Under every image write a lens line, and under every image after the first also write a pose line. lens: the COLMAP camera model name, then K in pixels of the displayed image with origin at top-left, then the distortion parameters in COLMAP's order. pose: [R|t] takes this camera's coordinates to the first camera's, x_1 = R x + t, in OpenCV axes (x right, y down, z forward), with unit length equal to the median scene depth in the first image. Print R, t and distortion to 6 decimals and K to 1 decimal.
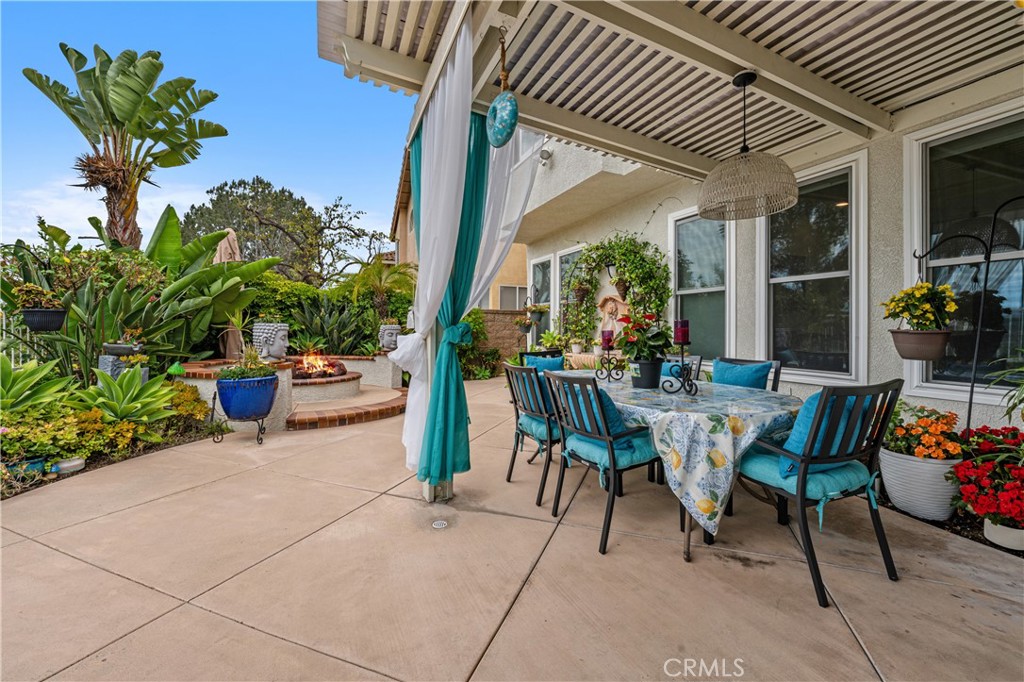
lens RADIAL K [[402.3, 0, 513.3], [0, 402.3, 324.3], [0, 0, 1]] dist [-0.000285, 0.000121]
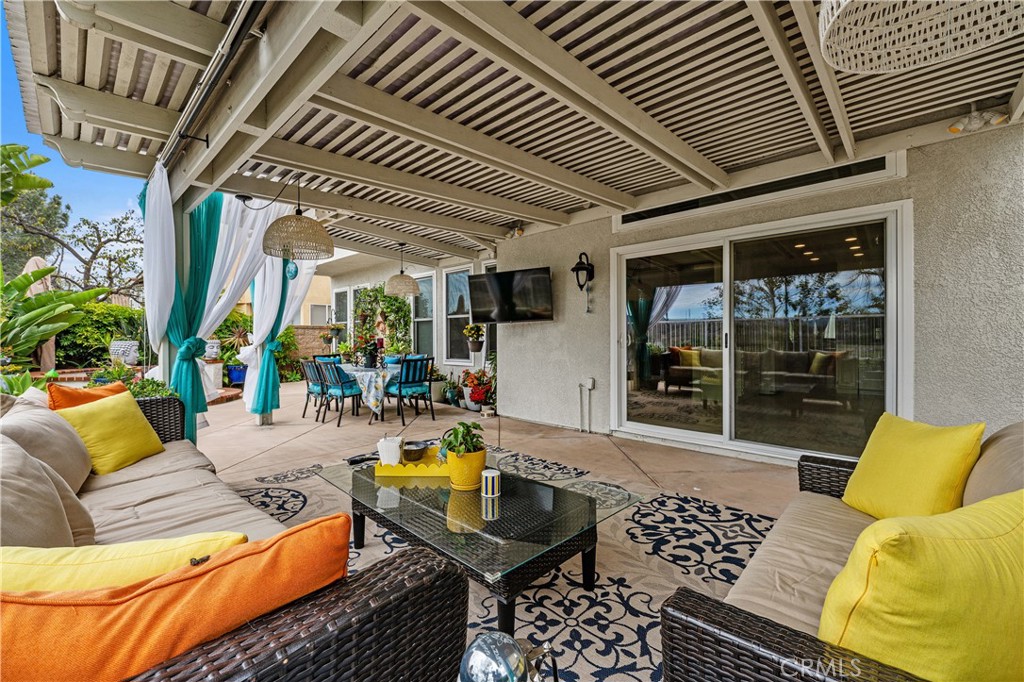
lens RADIAL K [[414.4, 0, 515.6], [0, 414.4, 332.6], [0, 0, 1]] dist [-0.000437, -0.000140]
pose [[0.920175, -0.008384, 0.391416, 0.088707], [0.008672, 0.999962, 0.001032, -0.017739], [-0.391410, 0.002445, 0.920213, -0.744025]]
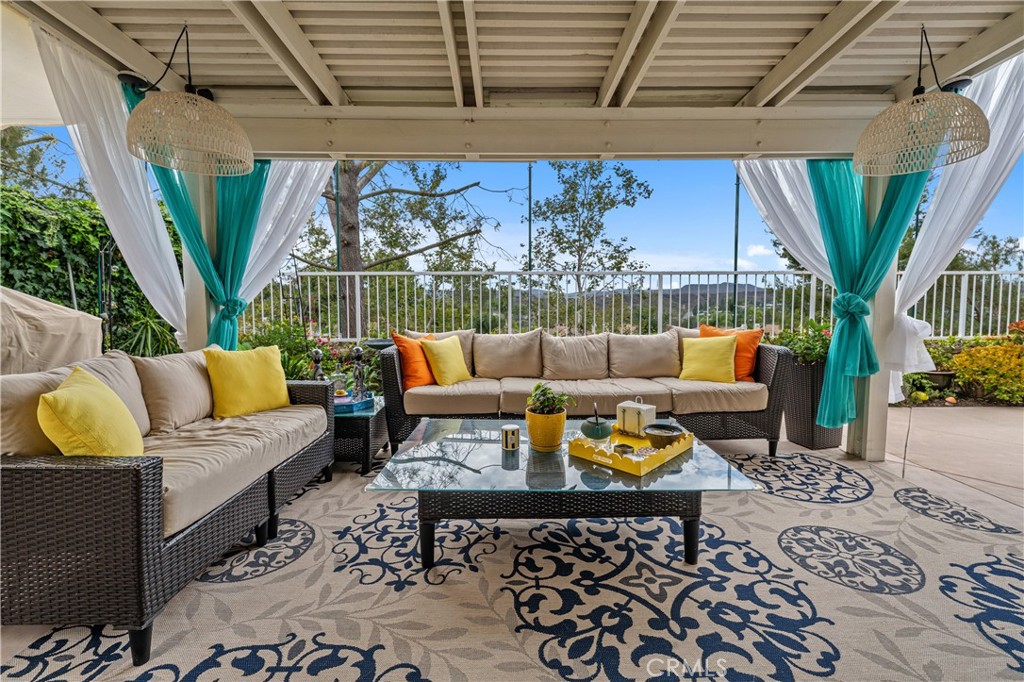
lens RADIAL K [[431.2, 0, 514.3], [0, 431.2, 335.5], [0, 0, 1]] dist [0.001649, 0.000334]
pose [[-0.394135, 0.063320, -0.916869, 0.571242], [0.013182, 0.997911, 0.063250, -0.001715], [0.918958, 0.012843, -0.394146, -0.233612]]
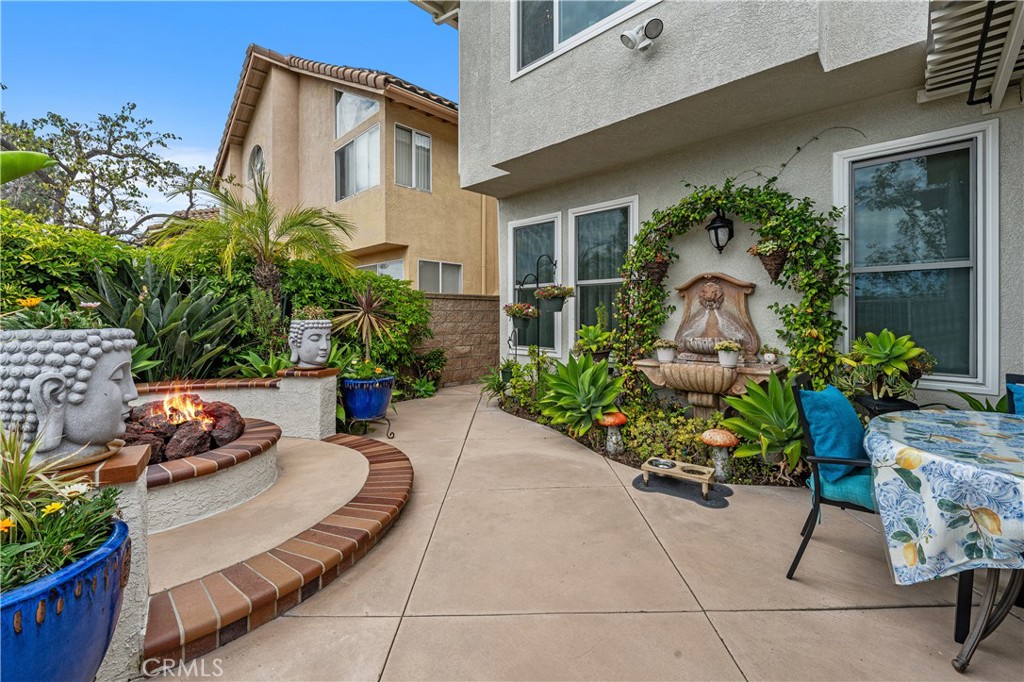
lens RADIAL K [[426.8, 0, 509.6], [0, 426.8, 314.6], [0, 0, 1]] dist [0.000701, -0.000060]
pose [[0.932291, -0.006216, 0.361655, -0.327698], [0.002606, 0.999942, 0.010467, -0.011836], [-0.361699, -0.008816, 0.932253, 0.468178]]
